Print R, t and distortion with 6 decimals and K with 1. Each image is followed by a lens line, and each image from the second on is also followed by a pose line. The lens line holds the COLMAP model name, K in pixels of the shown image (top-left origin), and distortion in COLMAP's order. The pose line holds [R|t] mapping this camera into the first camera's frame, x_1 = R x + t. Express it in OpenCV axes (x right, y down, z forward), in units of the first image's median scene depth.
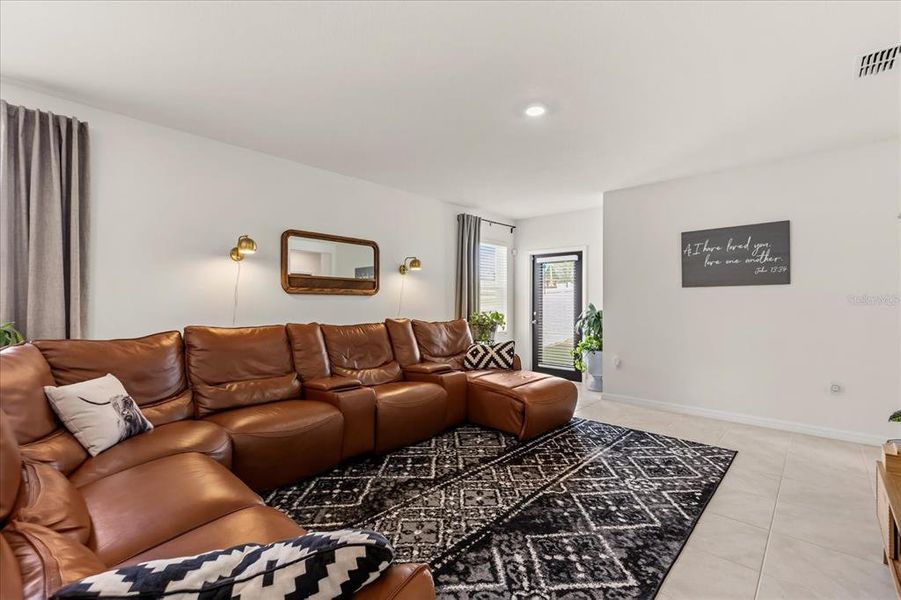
lens RADIAL K [[405.5, 0, 451.8], [0, 405.5, 304.8], [0, 0, 1]] dist [0.012789, 0.000135]
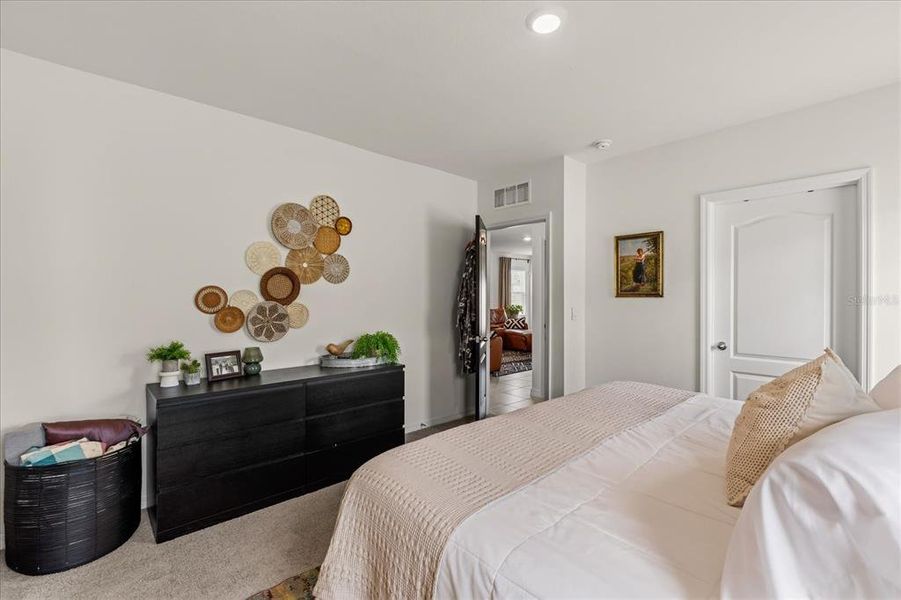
lens RADIAL K [[405.5, 0, 450.3], [0, 405.5, 298.3], [0, 0, 1]] dist [0.012789, 0.000135]
pose [[0.996156, -0.000939, -0.087593, -0.061418], [0.001044, 0.999999, 0.001163, -0.019422], [0.087591, -0.001250, 0.996156, -1.187090]]
